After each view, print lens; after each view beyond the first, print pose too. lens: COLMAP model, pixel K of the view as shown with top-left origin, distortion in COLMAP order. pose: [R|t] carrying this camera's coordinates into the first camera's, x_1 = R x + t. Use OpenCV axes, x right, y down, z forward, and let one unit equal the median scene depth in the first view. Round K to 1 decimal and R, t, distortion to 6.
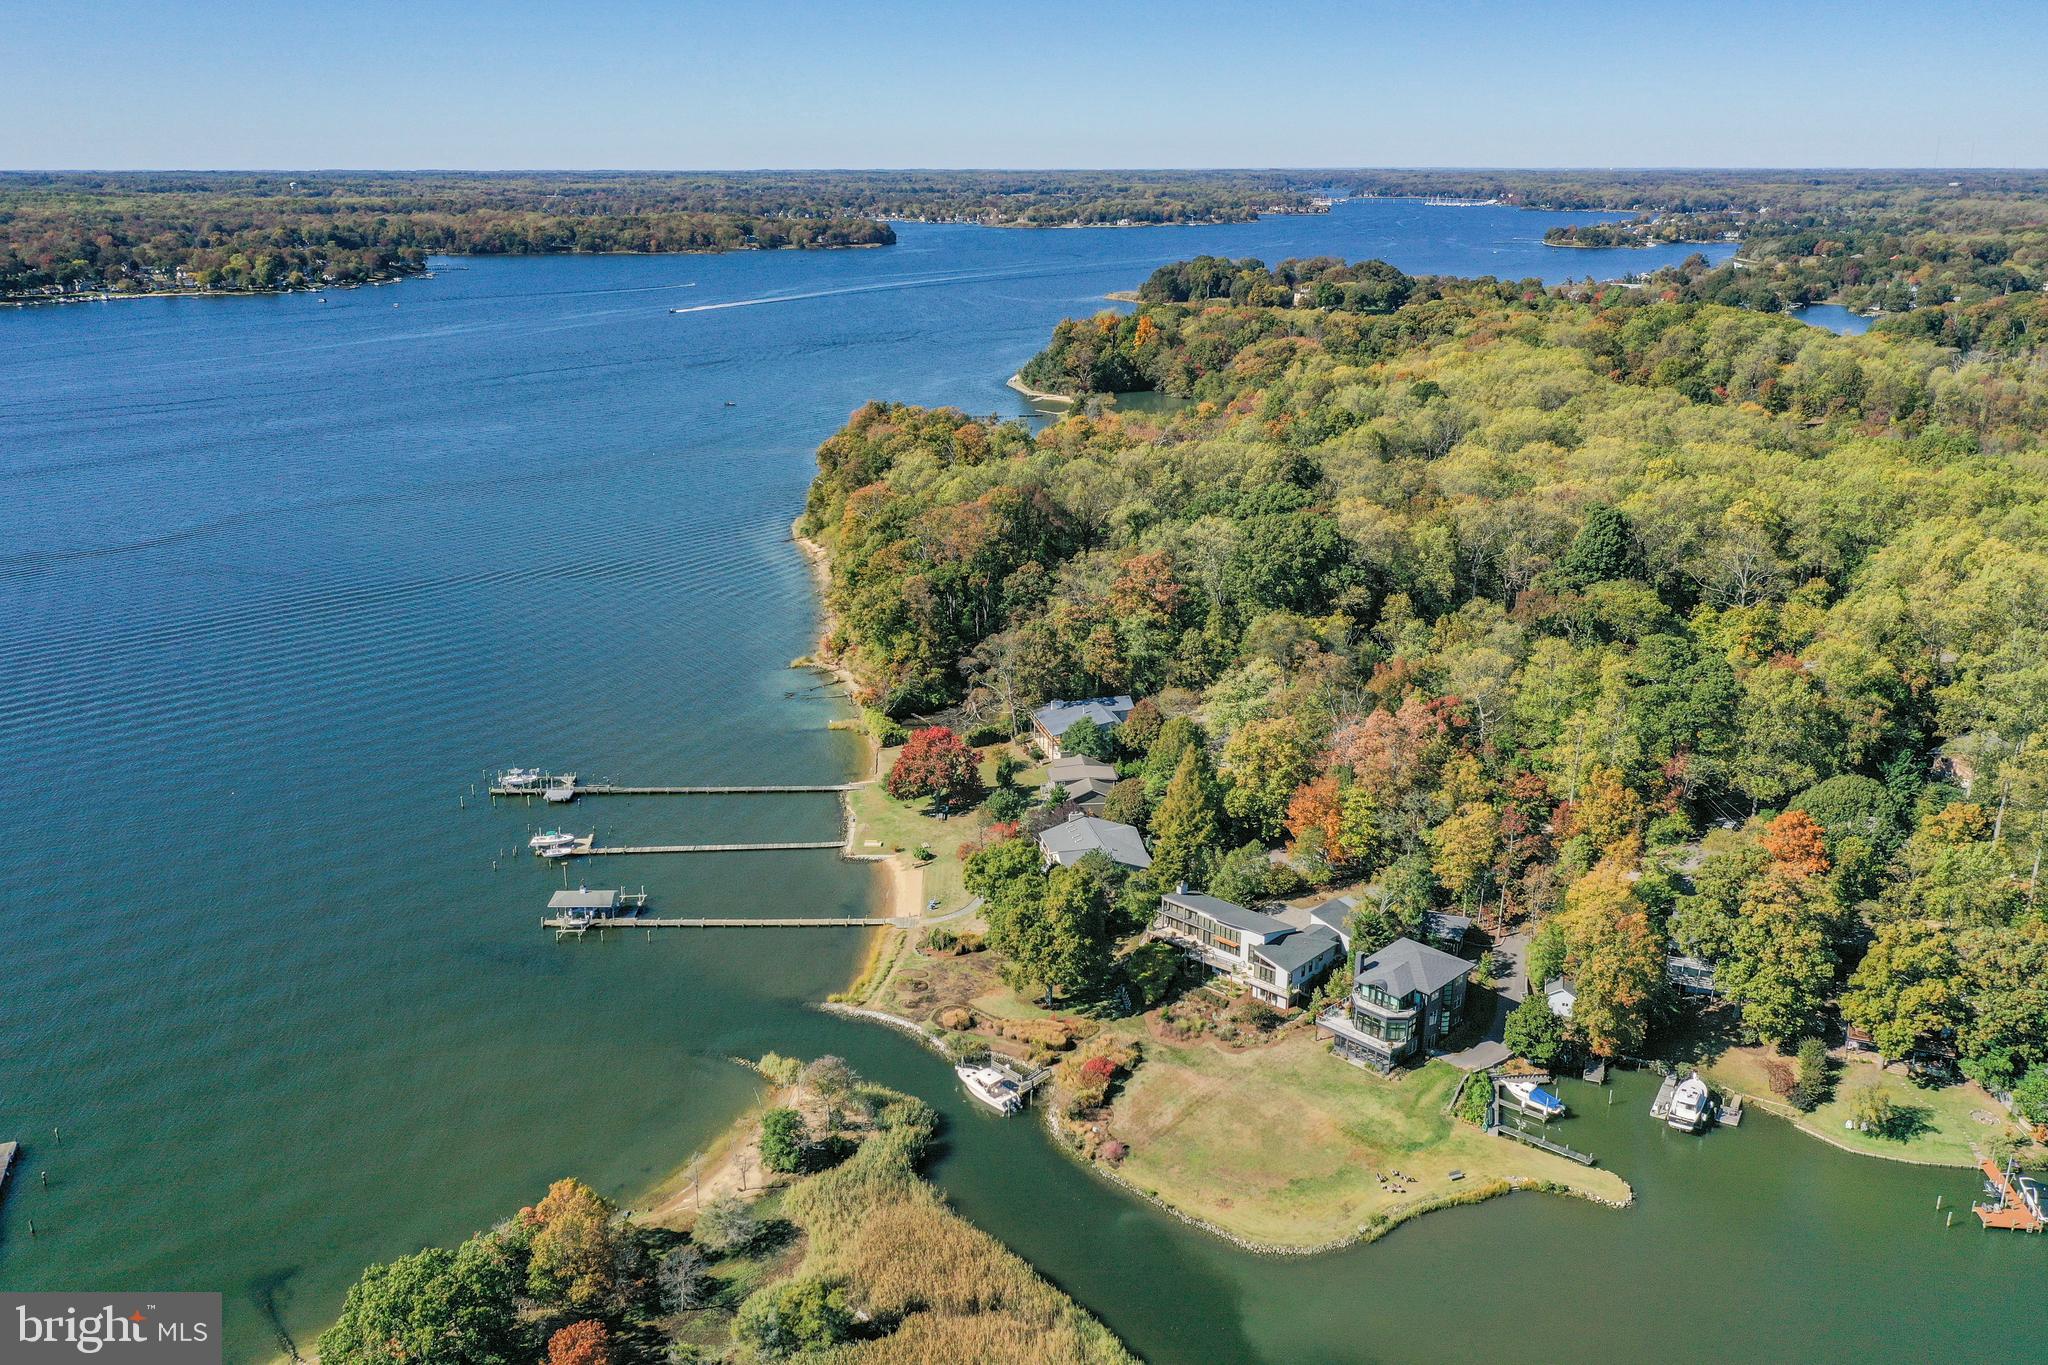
lens RADIAL K [[1626.1, 0, 1024.0], [0, 1626.1, 682.5], [0, 0, 1]] dist [-0.008865, 0.000779]
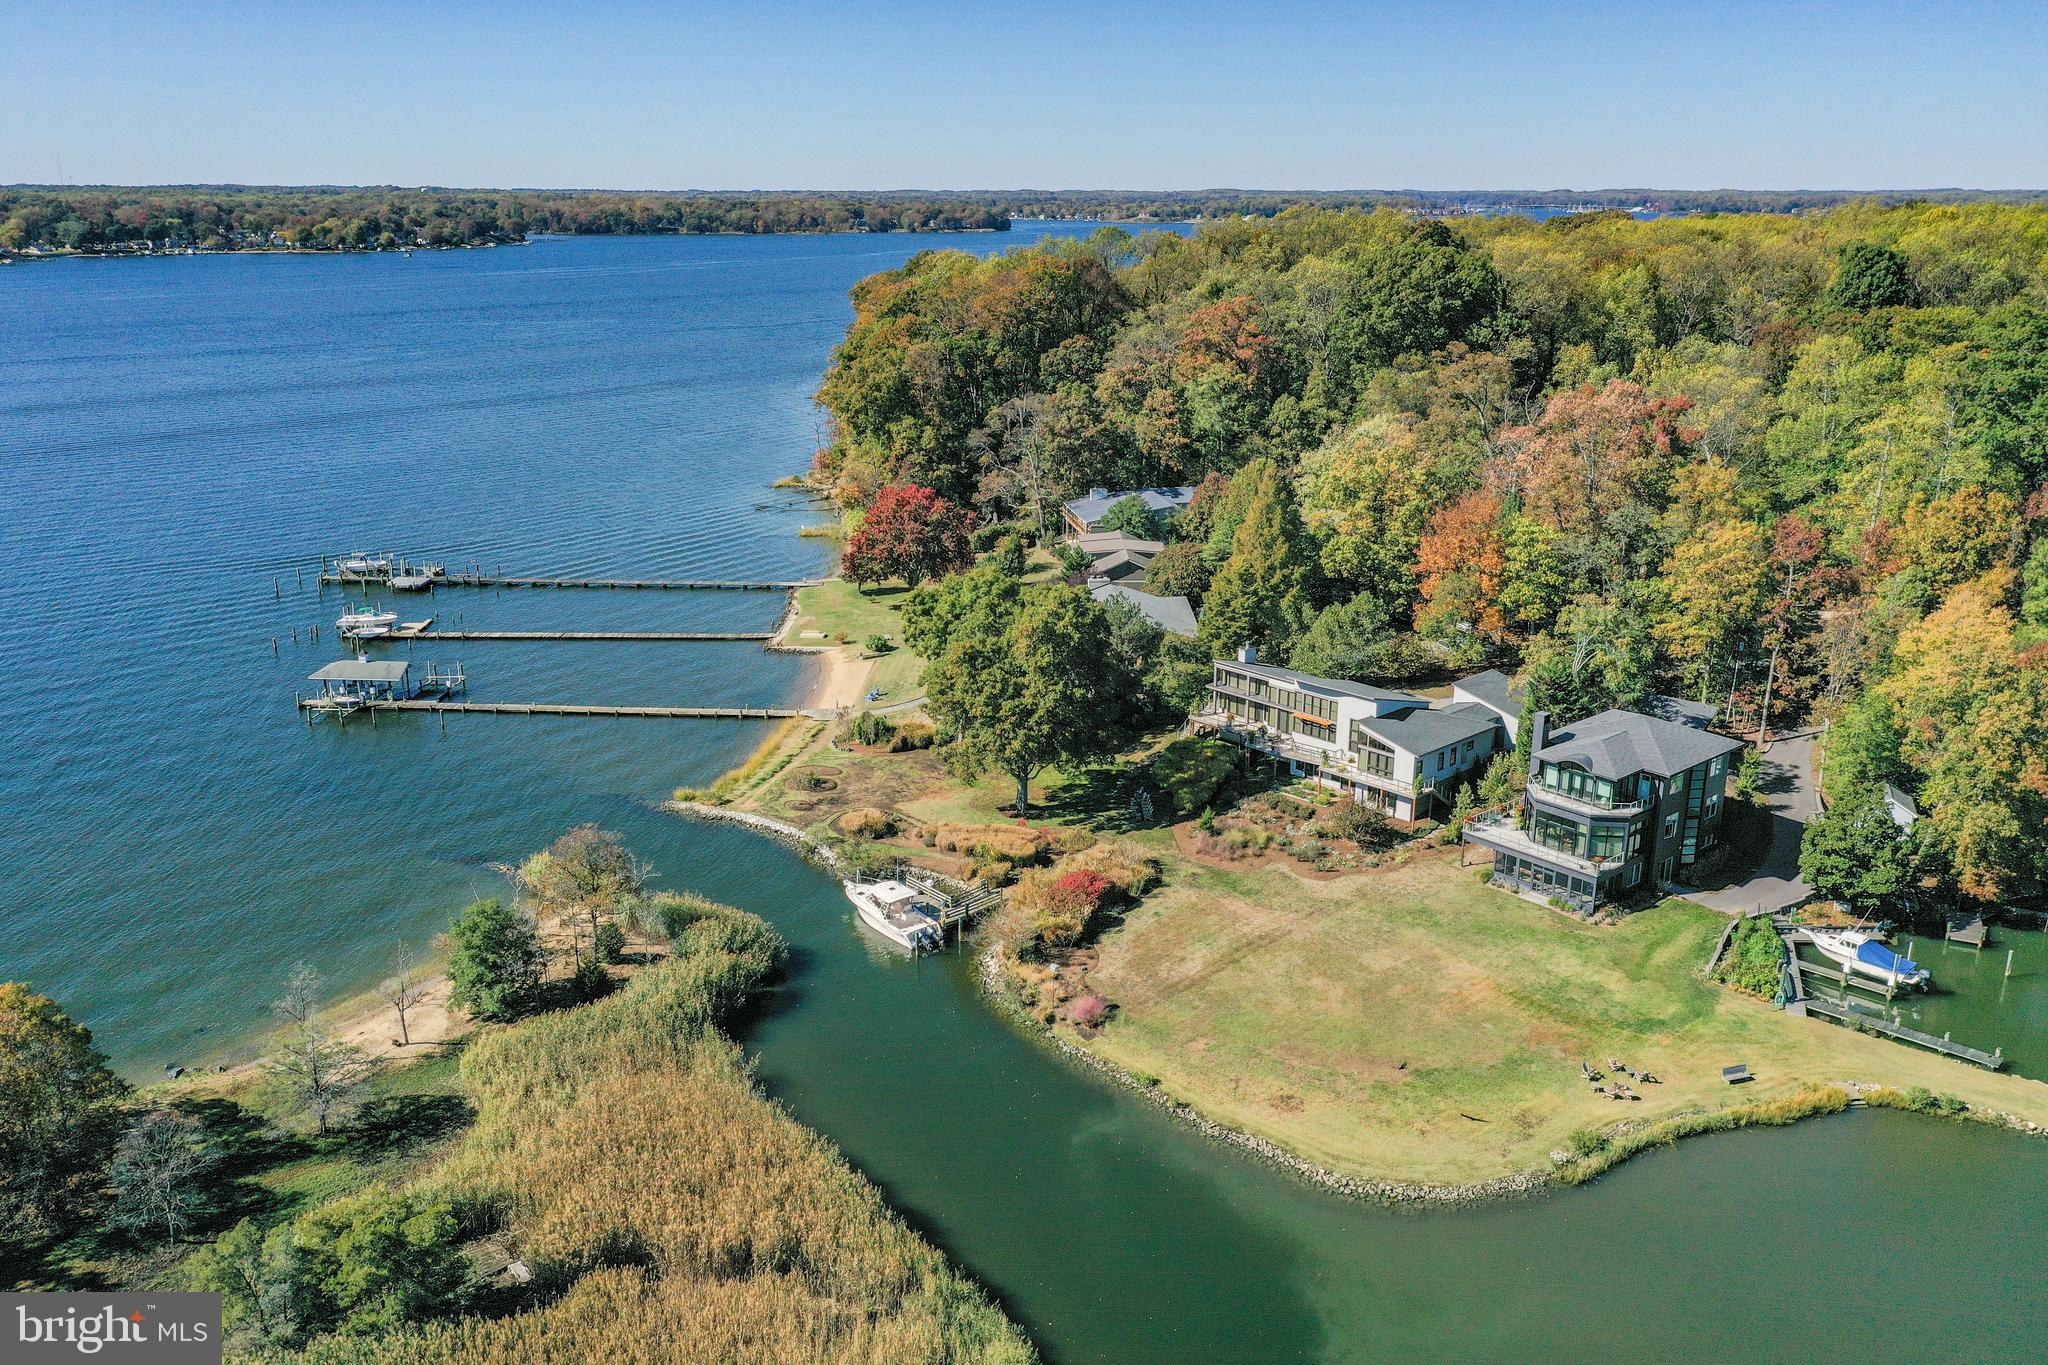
lens RADIAL K [[1624.1, 0, 1024.0], [0, 1624.1, 682.5], [0, 0, 1]] dist [-0.000959, 0.002523]
pose [[0.997033, 0.023055, -0.073442, 0.062485], [-0.024517, 0.999518, -0.019064, 0.165655], [0.072967, 0.020808, 0.997117, 0.394700]]
